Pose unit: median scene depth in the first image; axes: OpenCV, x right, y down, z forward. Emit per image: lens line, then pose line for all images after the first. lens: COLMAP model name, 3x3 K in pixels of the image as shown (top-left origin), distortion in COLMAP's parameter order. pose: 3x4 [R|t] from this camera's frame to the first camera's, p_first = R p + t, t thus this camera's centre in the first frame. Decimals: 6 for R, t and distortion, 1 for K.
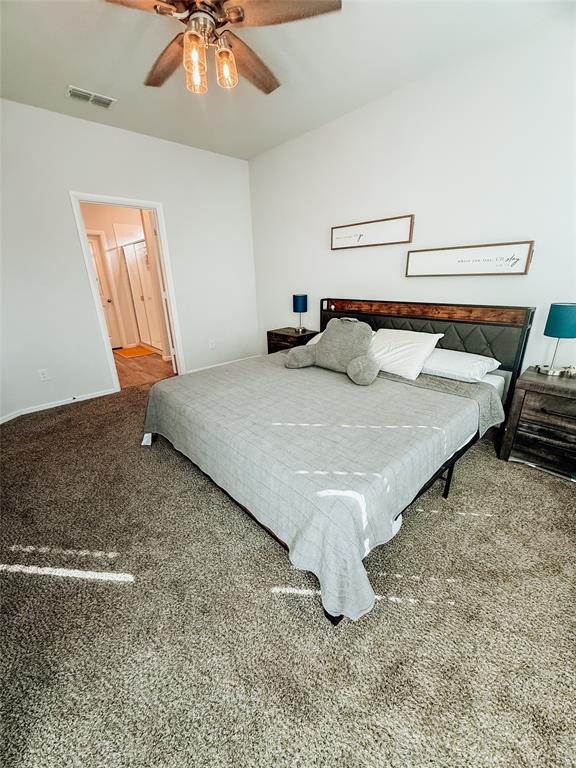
lens RADIAL K [[305.9, 0, 288.0], [0, 305.9, 384.0], [0, 0, 1]] dist [0.003150, 0.000091]
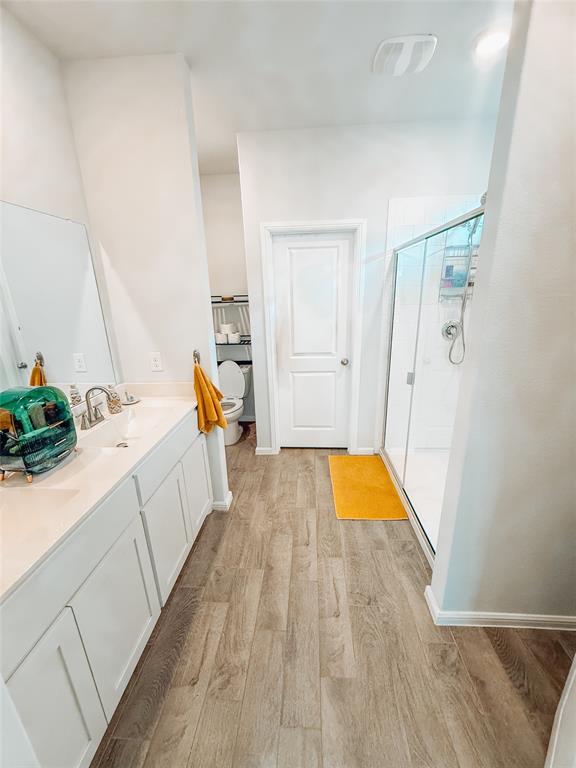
lens RADIAL K [[305.9, 0, 288.0], [0, 305.9, 384.0], [0, 0, 1]] dist [0.003150, 0.000091]
pose [[0.700944, 0.213923, -0.680379, -0.319865], [-0.230557, 0.970702, 0.067679, -0.263798], [0.674923, 0.109427, 0.729729, 0.614258]]
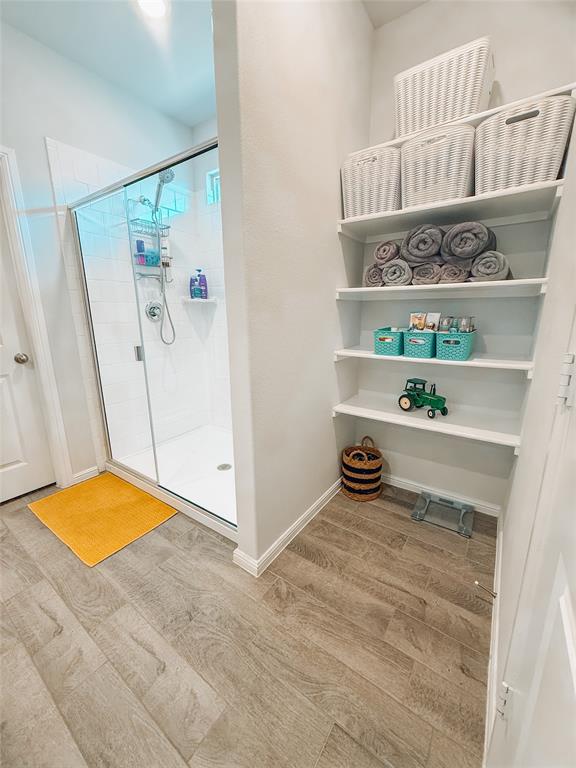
lens RADIAL K [[305.9, 0, 288.0], [0, 305.9, 384.0], [0, 0, 1]] dist [0.003150, 0.000091]
pose [[0.973956, -0.029919, 0.224754, -0.395690], [0.055246, 0.992695, -0.107261, -0.202466], [-0.219903, 0.116884, 0.968494, 0.647009]]
